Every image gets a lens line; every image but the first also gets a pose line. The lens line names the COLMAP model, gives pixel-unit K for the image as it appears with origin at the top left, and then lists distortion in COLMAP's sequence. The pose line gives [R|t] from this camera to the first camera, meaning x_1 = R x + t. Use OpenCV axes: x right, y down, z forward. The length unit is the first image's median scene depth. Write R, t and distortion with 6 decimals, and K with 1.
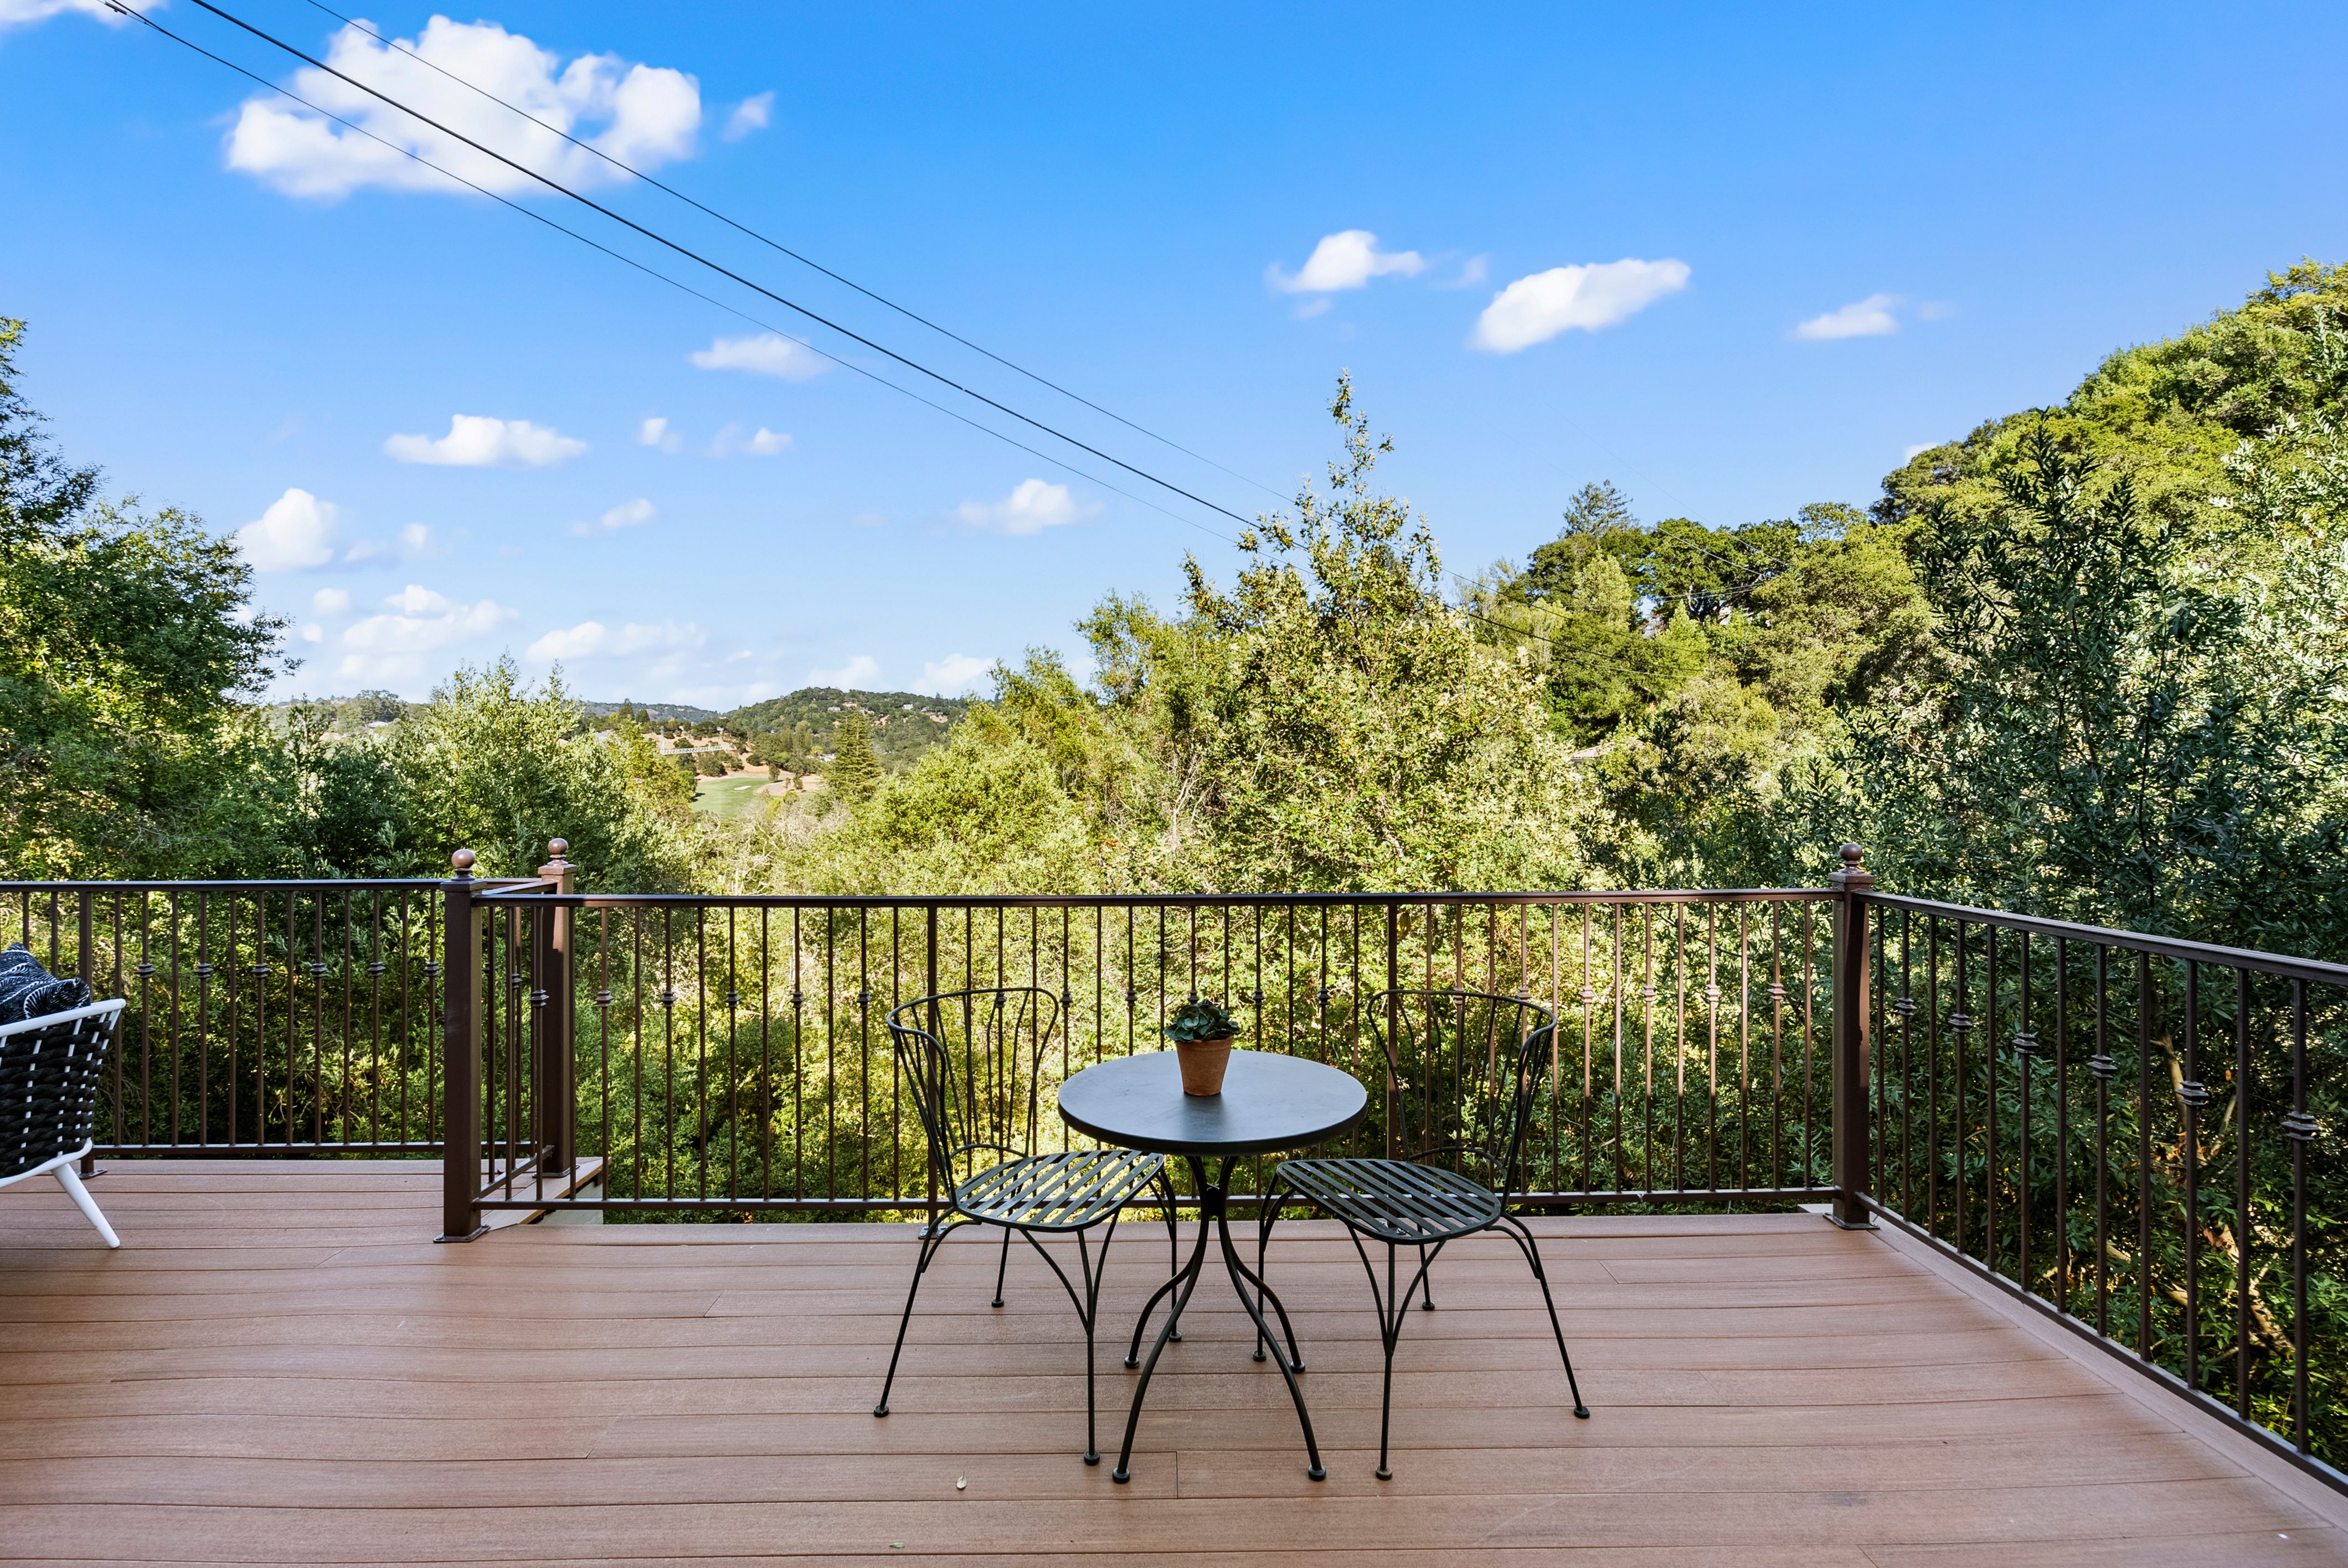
lens RADIAL K [[1071.5, 0, 1167.3], [0, 1071.5, 755.2], [0, 0, 1]] dist [-0.000427, -0.000062]
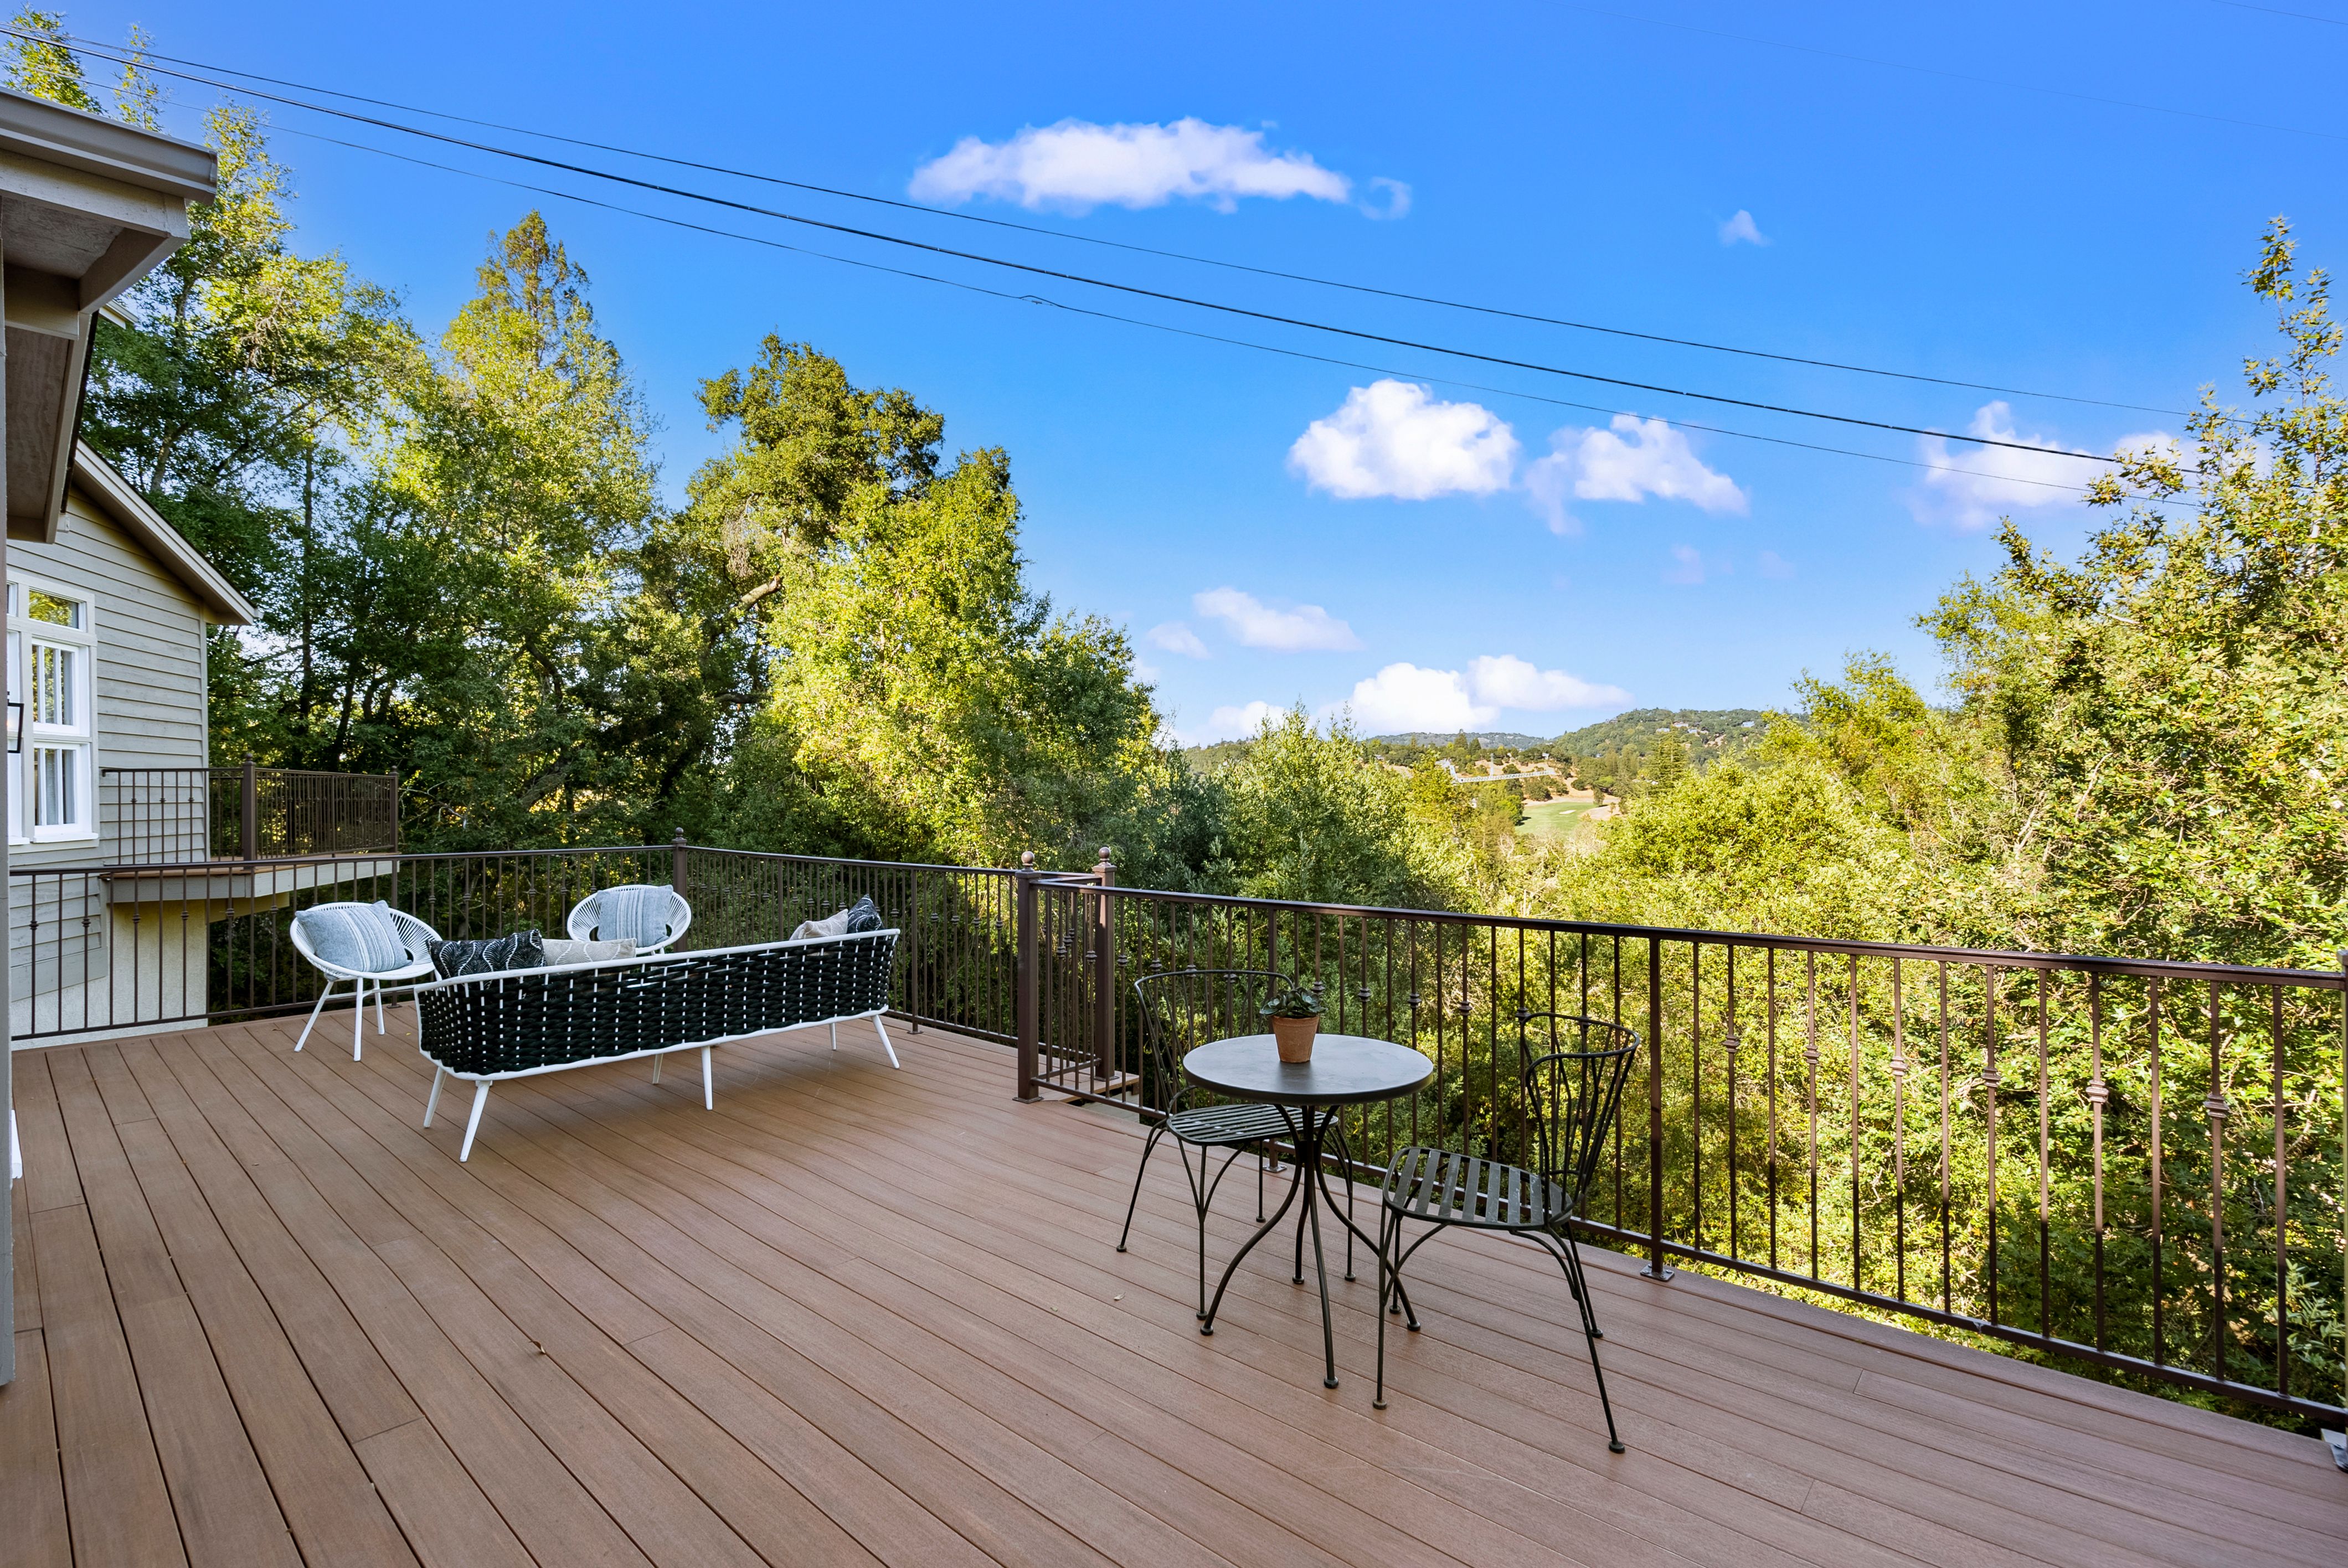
lens RADIAL K [[1069.5, 0, 1166.7], [0, 1069.5, 773.0], [0, 0, 1]] dist [-0.002304, 0.000596]
pose [[0.741152, -0.015480, -0.671158, 0.103353], [0.011203, 0.999880, -0.010691, -0.001301], [0.671244, 0.000405, 0.741237, -0.002821]]
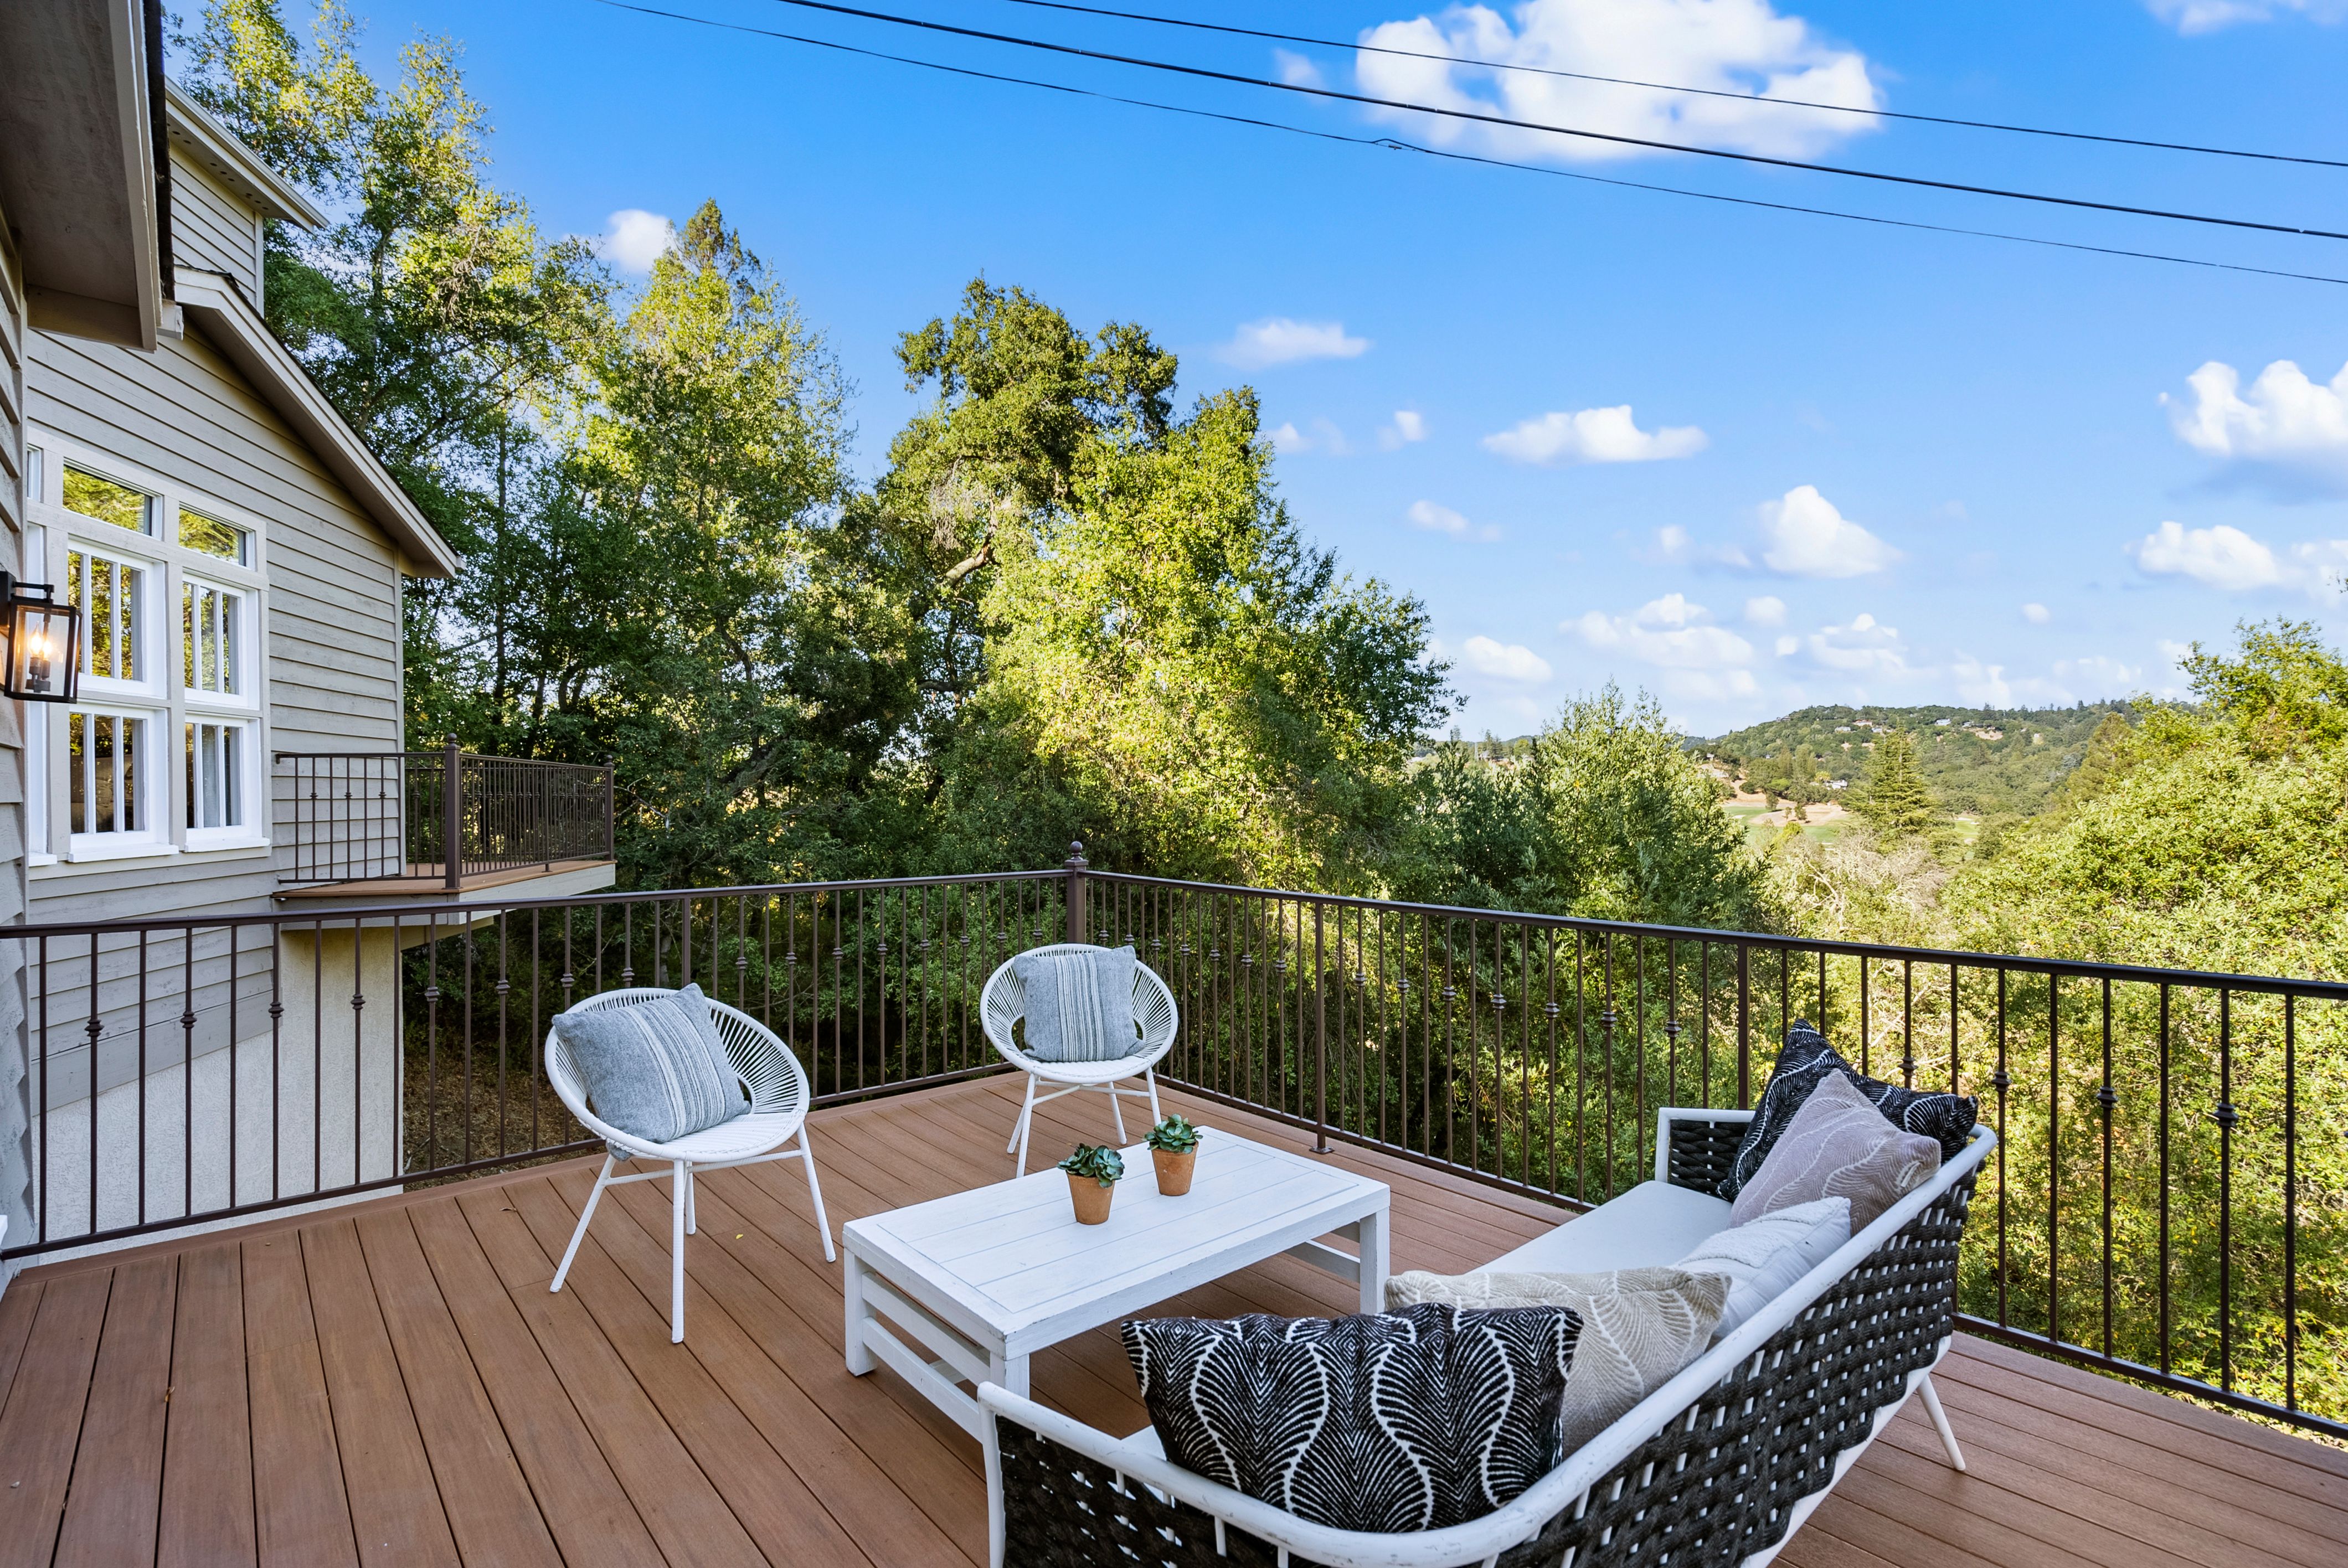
lens RADIAL K [[1090.6, 0, 1168.9], [0, 1090.6, 776.2], [0, 0, 1]] dist [-0.003430, -0.000082]
pose [[0.654903, -0.012353, -0.755612, -0.149285], [0.007538, 0.999923, -0.009814, 0.000624], [0.755676, 0.000732, 0.654945, 0.025221]]
